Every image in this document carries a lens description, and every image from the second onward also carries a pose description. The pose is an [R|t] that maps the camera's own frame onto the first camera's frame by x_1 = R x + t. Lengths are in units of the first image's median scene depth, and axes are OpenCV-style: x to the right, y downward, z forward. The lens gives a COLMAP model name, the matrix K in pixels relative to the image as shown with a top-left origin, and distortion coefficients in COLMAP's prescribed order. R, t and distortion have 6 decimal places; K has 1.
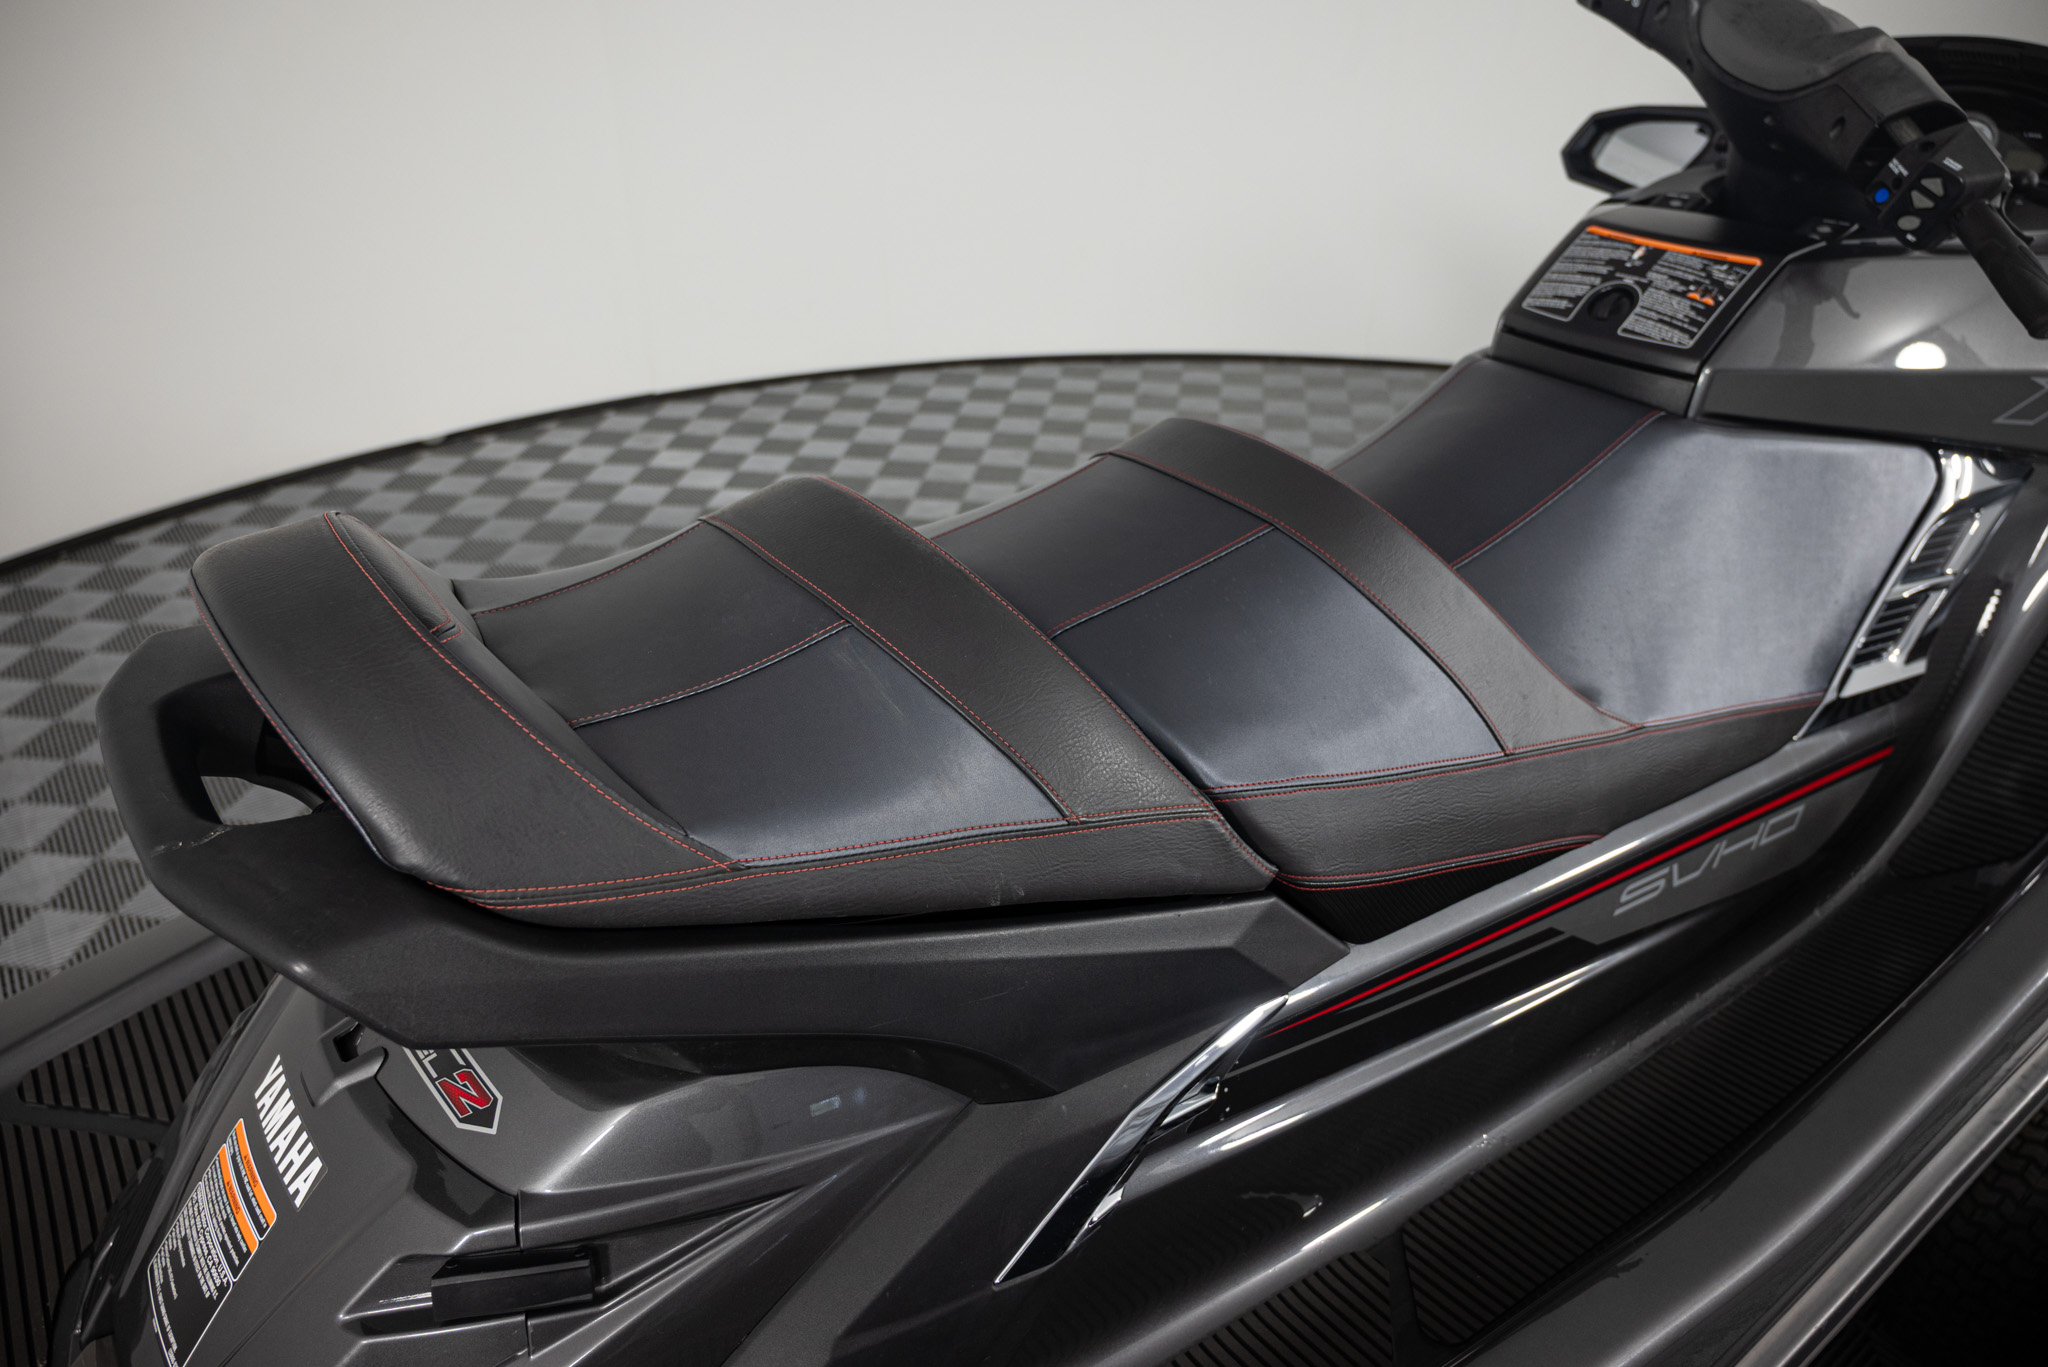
lens RADIAL K [[1467.0, 0, 1016.9], [0, 1467.0, 680.9], [0, 0, 1]] dist [0.005756, 0.001611]
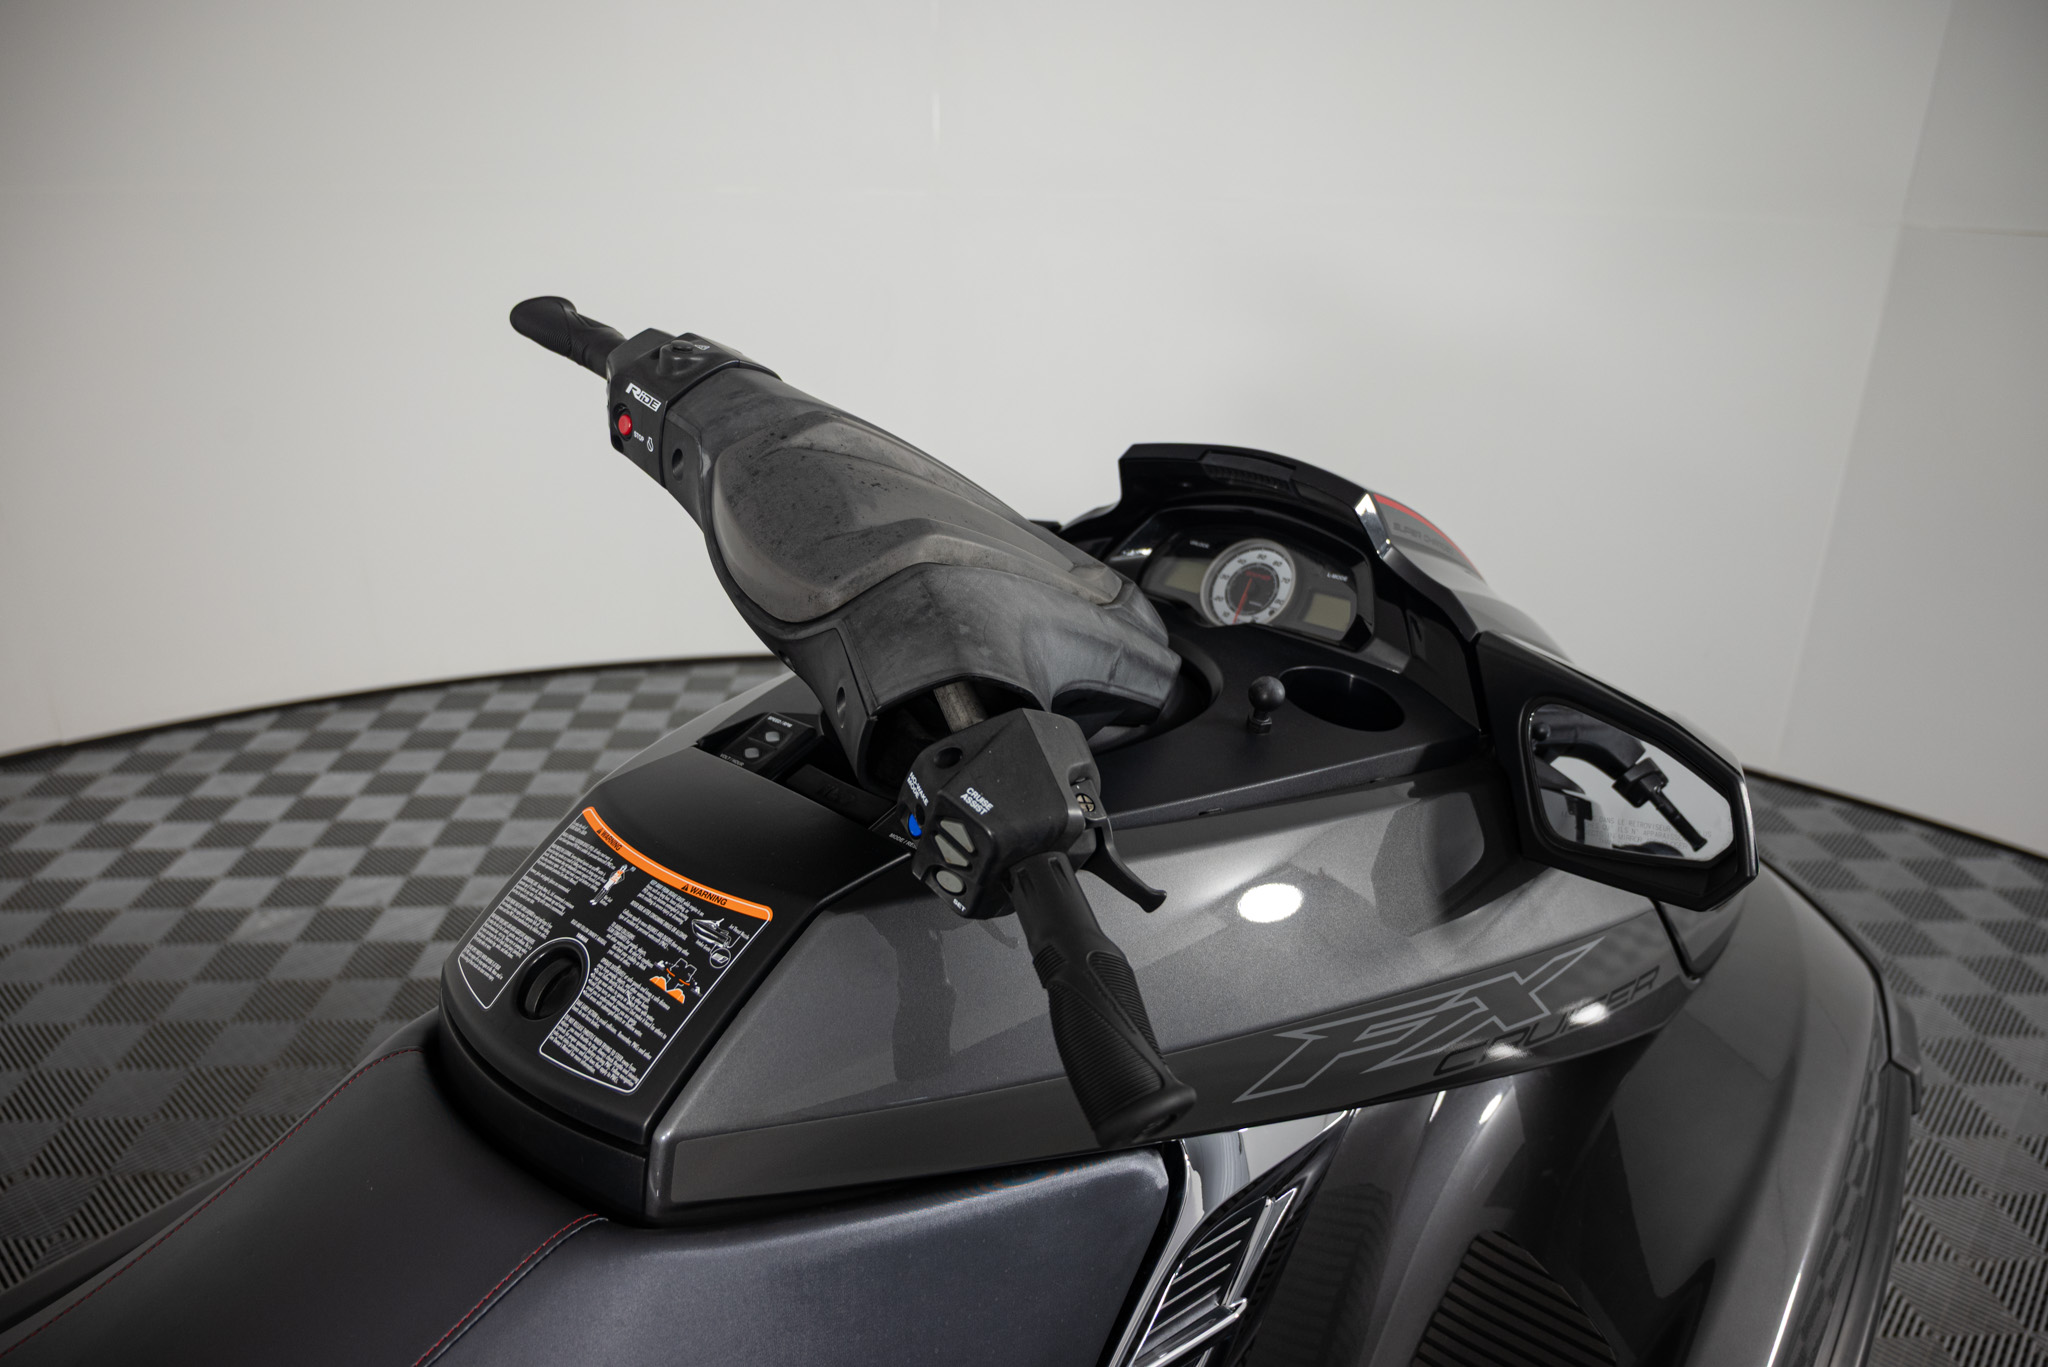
lens RADIAL K [[1467.0, 0, 1027.5], [0, 1467.0, 687.6], [0, 0, 1]] dist [0.005756, 0.001611]
pose [[0.981060, -0.051817, 0.186643, 0.495885], [0.078065, 0.987608, -0.136151, -0.283619], [-0.177275, 0.148143, 0.972948, 0.408426]]
